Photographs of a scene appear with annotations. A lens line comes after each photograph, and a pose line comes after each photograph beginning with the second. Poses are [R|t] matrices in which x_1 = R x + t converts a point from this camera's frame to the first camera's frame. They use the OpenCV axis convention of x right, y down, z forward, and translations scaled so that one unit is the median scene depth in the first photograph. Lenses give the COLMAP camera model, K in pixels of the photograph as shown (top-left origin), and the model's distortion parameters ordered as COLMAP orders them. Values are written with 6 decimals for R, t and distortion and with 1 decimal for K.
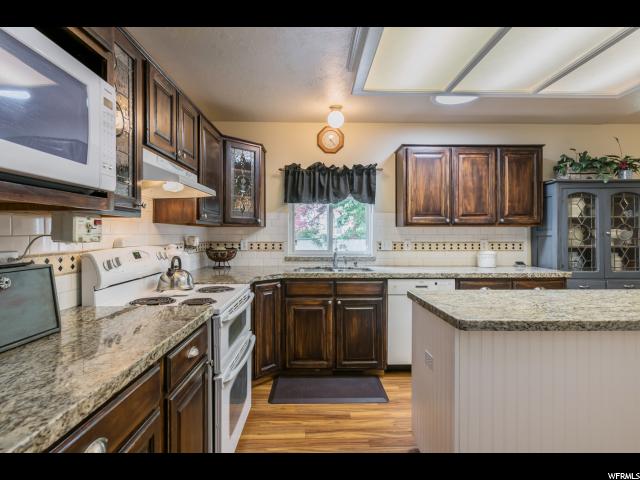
lens RADIAL K [[339.1, 0, 320.0], [0, 339.1, 240.0], [0, 0, 1]] dist [-0.001895, -0.000612]
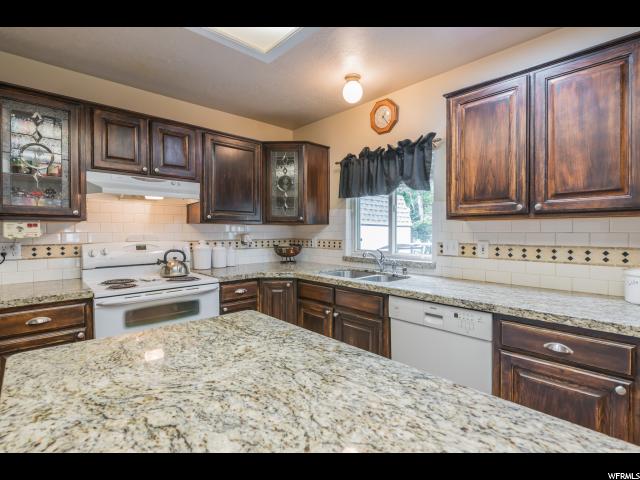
lens RADIAL K [[309.4, 0, 320.0], [0, 309.4, 240.0], [0, 0, 1]] dist [-0.007935, -0.000065]
pose [[0.672349, 0.020068, -0.739962, 0.529728], [-0.011139, 0.999794, 0.016994, -0.009298], [0.740150, -0.003183, 0.672434, 0.417769]]
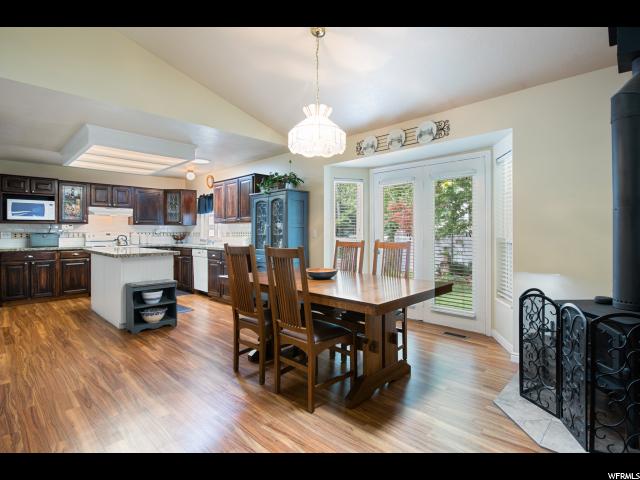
lens RADIAL K [[322.4, 0, 319.5], [0, 322.4, 234.3], [0, 0, 1]] dist [-0.001047, -0.000390]
pose [[0.706363, 0.002679, -0.707845, 2.022623], [-0.008915, 0.999947, -0.005111, 0.025162], [0.707794, 0.009920, 0.706349, 0.116062]]
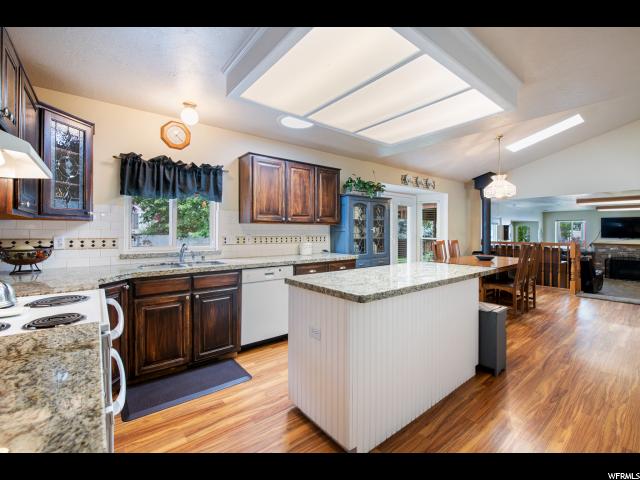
lens RADIAL K [[282.4, 0, 320.9], [0, 282.4, 233.4], [0, 0, 1]] dist [-0.004116, -0.000477]
pose [[0.793650, -0.003488, 0.608364, -0.148574], [0.006545, 0.999975, -0.002805, -0.000949], [-0.608339, 0.006208, 0.793653, 0.087740]]
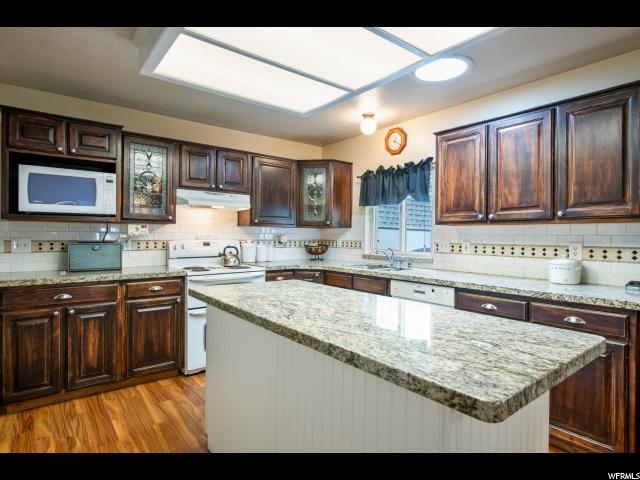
lens RADIAL K [[351.8, 0, 320.0], [0, 351.8, 240.0], [0, 0, 1]] dist [0.005039, 0.000134]
pose [[0.606838, 0.014975, -0.794684, 0.802343], [-0.022164, 0.999753, 0.001914, 0.003390], [0.794516, 0.016452, 0.607020, 0.202623]]
